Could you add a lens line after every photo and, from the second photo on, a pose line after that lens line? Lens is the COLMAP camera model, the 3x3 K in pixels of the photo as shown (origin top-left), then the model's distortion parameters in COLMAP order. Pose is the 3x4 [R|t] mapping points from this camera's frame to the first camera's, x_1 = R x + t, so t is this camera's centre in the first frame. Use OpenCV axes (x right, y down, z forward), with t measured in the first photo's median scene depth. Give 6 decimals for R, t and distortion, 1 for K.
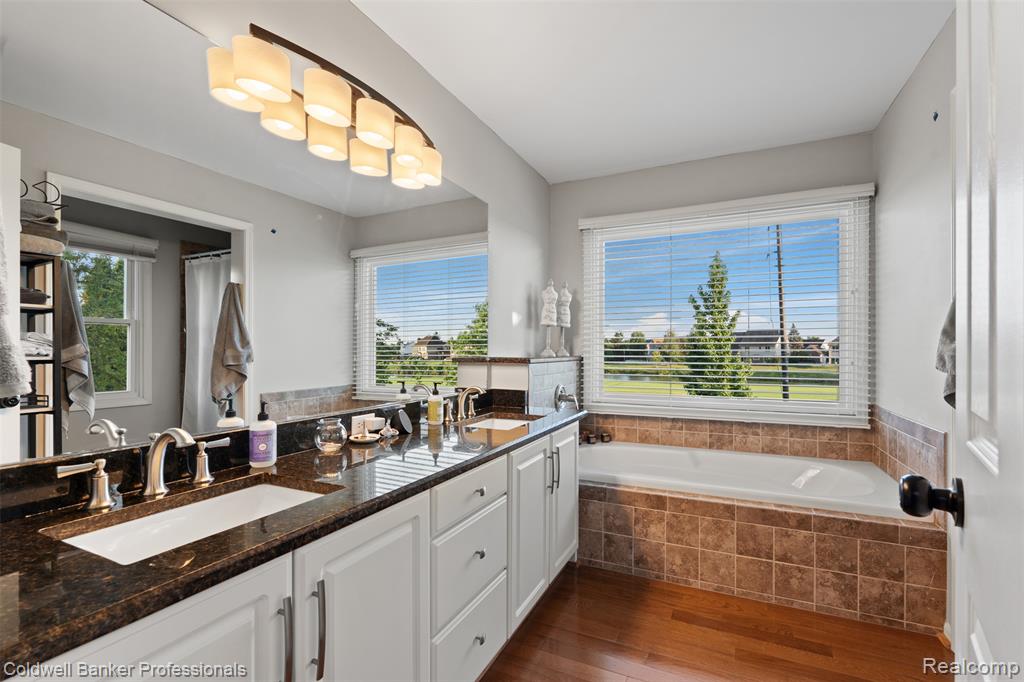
lens RADIAL K [[455.1, 0, 510.3], [0, 455.1, 347.5], [0, 0, 1]] dist [-0.004306, -0.000191]
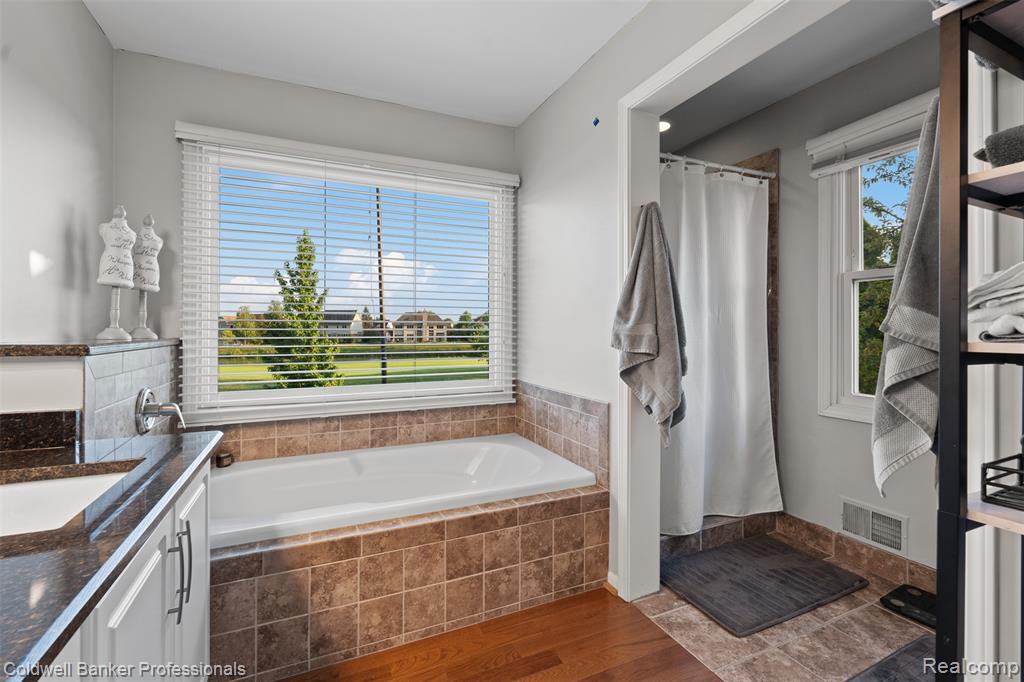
lens RADIAL K [[455.1, 0, 514.1], [0, 455.1, 328.2], [0, 0, 1]] dist [-0.004306, -0.000191]
pose [[0.640472, 0.002638, 0.767977, -0.043315], [-0.005808, 0.999982, 0.001409, 0.001268], [-0.767960, -0.005363, 0.640476, 0.336941]]
